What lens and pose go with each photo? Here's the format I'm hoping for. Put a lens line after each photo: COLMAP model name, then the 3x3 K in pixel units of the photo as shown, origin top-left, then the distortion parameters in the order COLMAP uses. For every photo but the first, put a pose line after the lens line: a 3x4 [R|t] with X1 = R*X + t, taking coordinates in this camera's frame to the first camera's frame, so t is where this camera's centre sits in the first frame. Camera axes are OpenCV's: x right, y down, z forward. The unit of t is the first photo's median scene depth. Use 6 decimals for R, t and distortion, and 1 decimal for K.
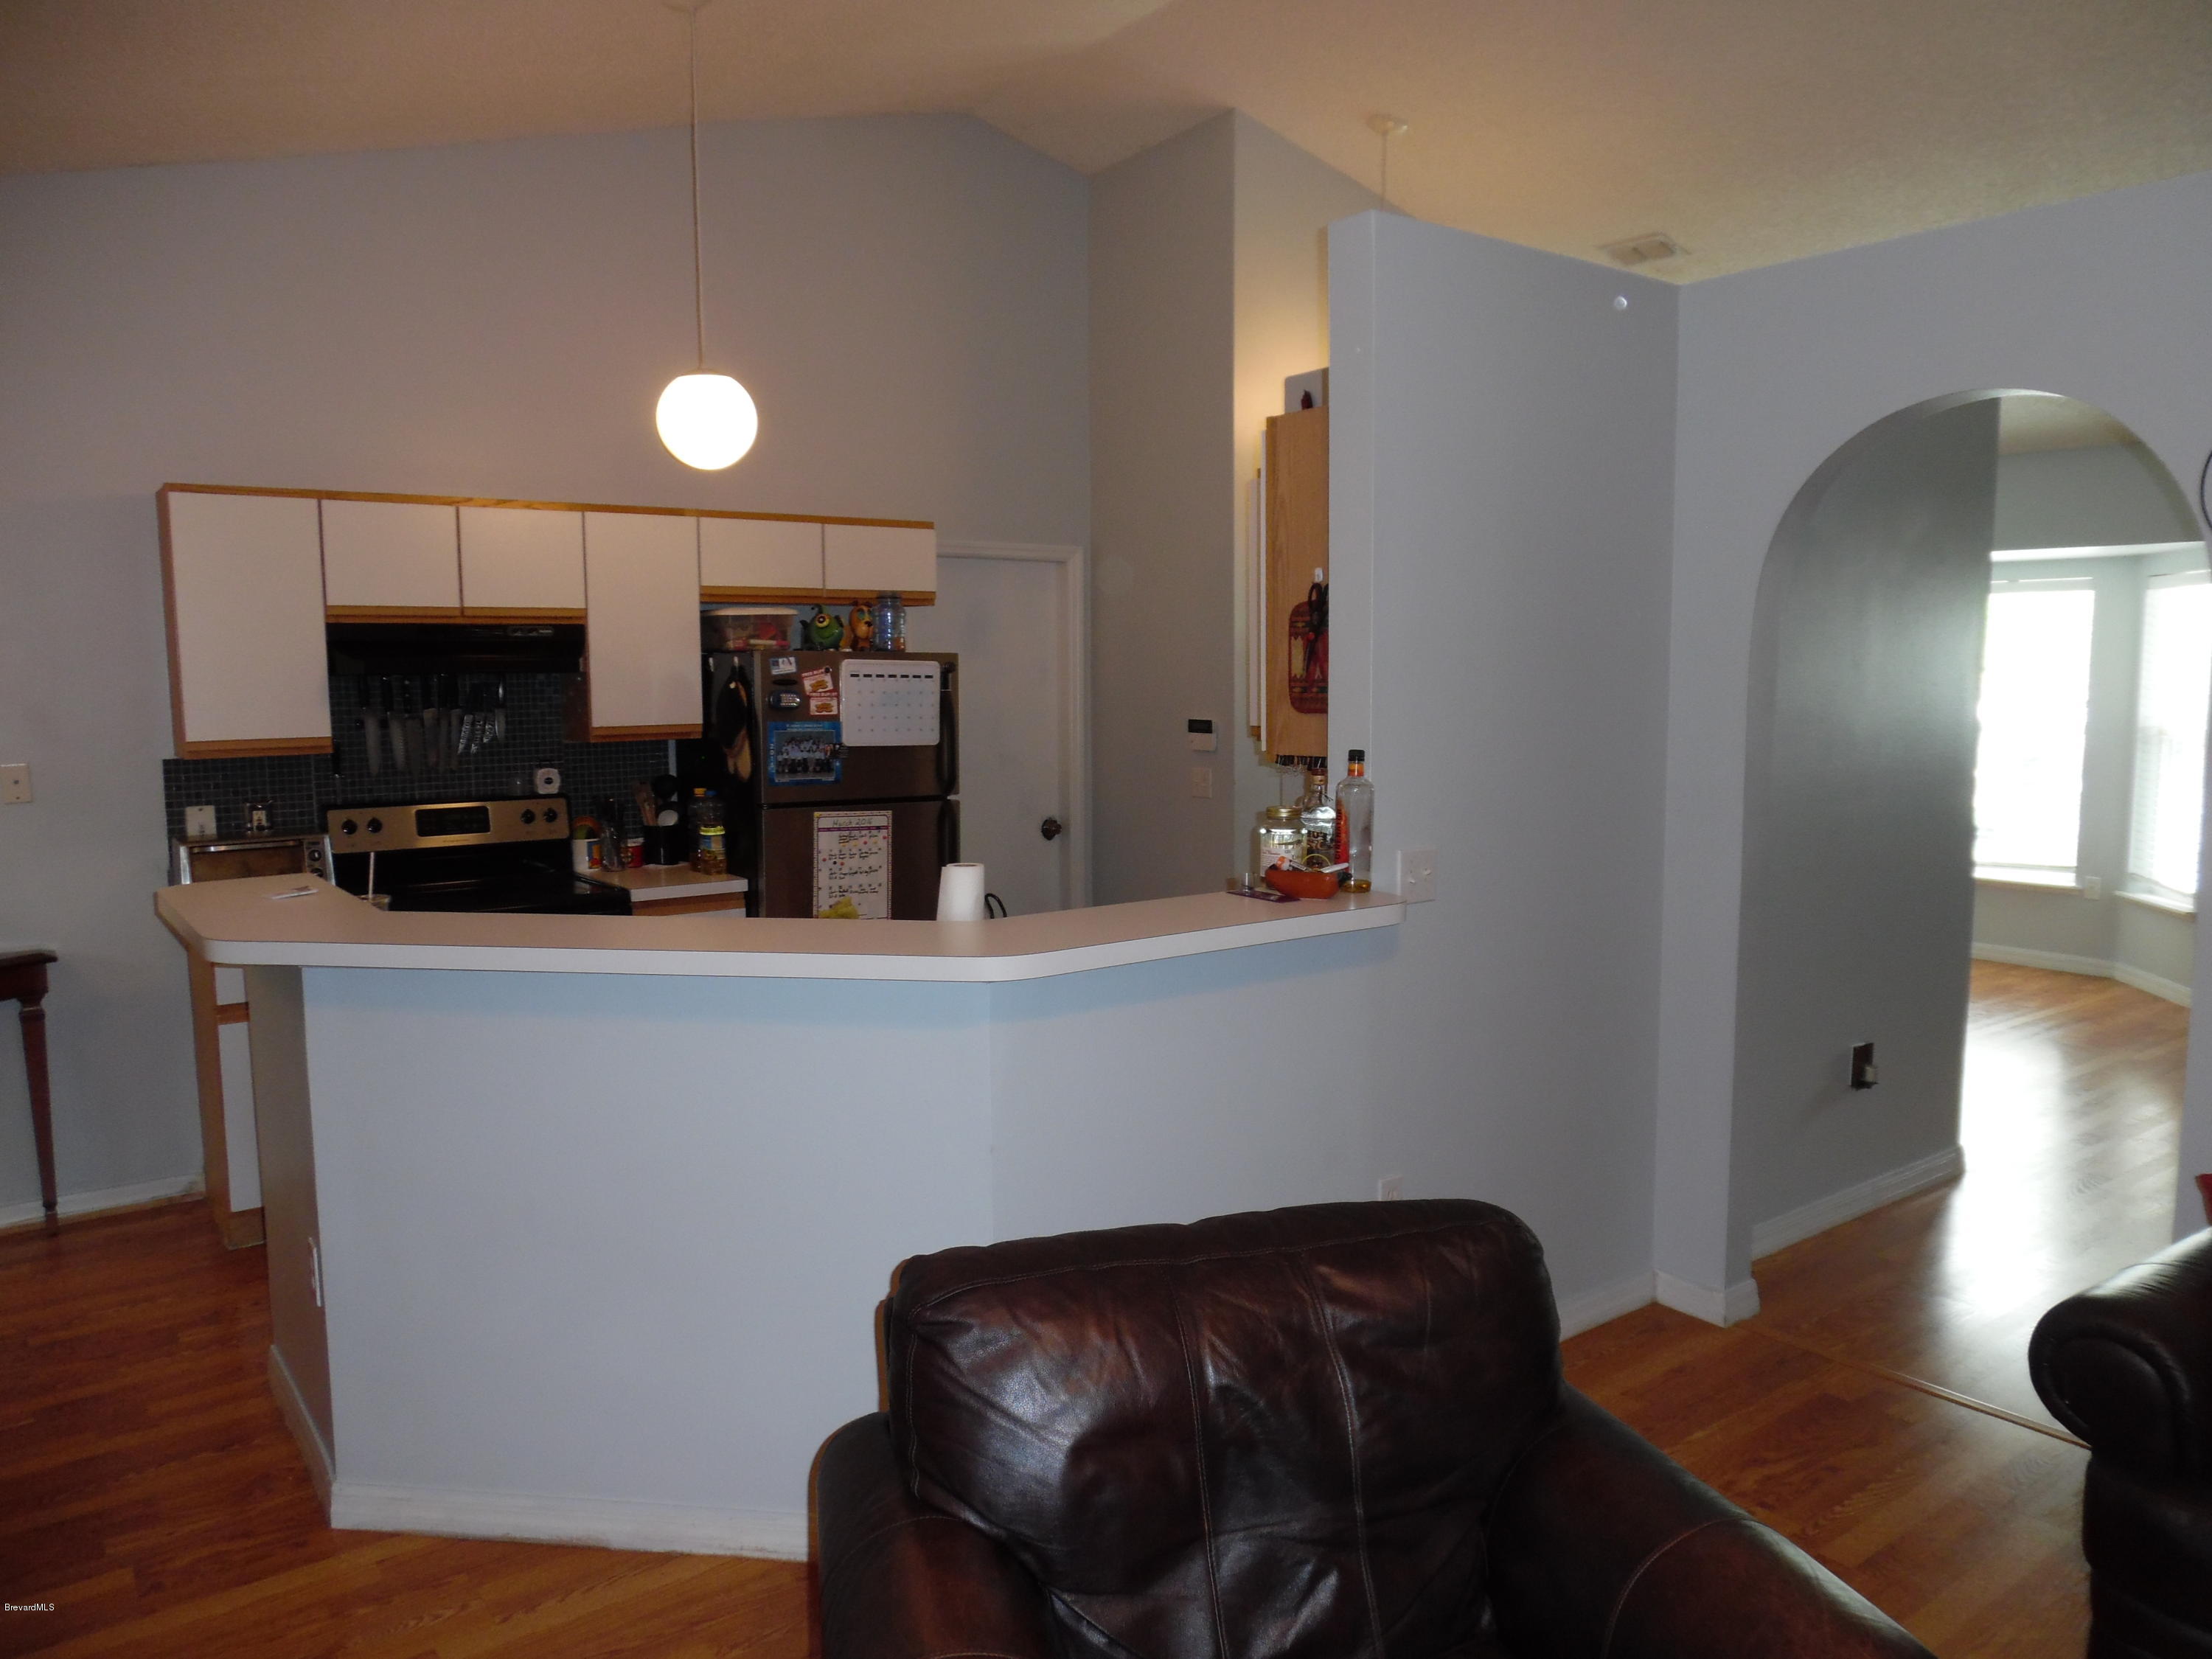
lens RADIAL K [[1608.2, 0, 1142.3], [0, 1608.2, 799.7], [0, 0, 1]] dist [0.086104, -0.107839]
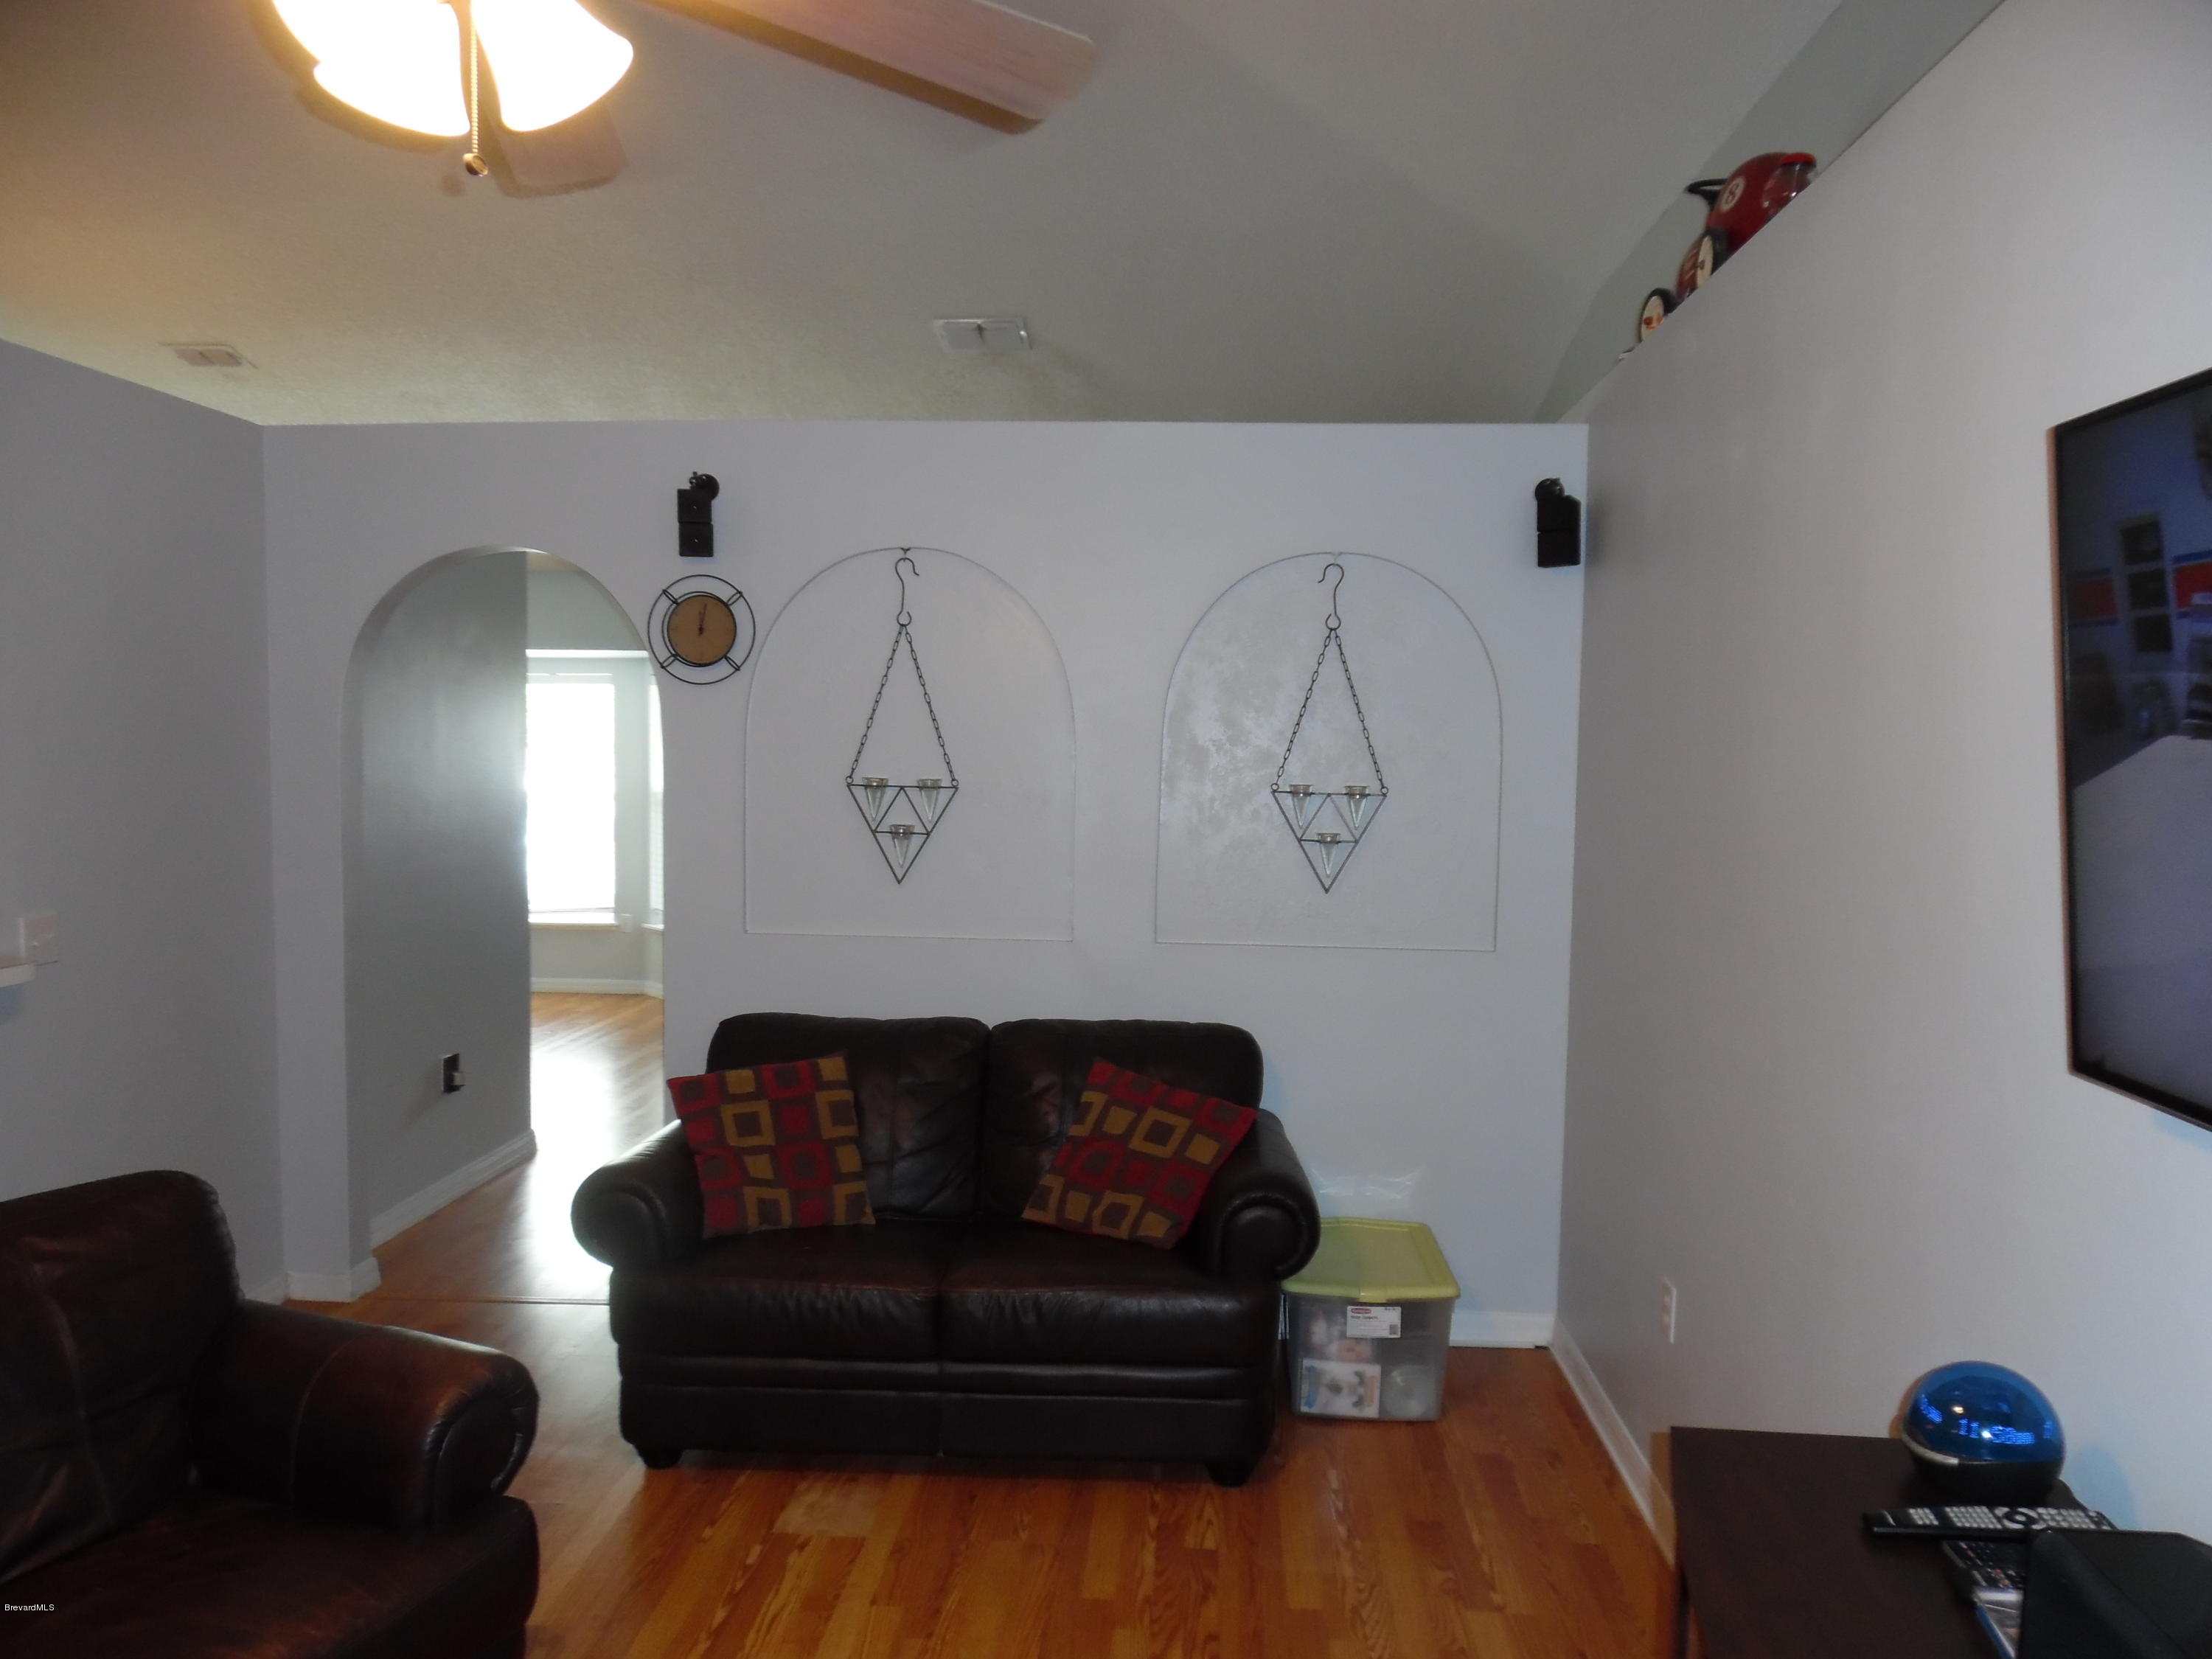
lens RADIAL K [[1518.6, 0, 1106.0], [0, 1518.6, 829.5], [0, 0, 1]] dist [-0.057966, 0.001526]
pose [[0.670762, -0.044991, 0.740306, -0.050764], [0.062968, 0.998009, 0.003599, 0.010755], [-0.738994, 0.044202, 0.672260, -0.121229]]
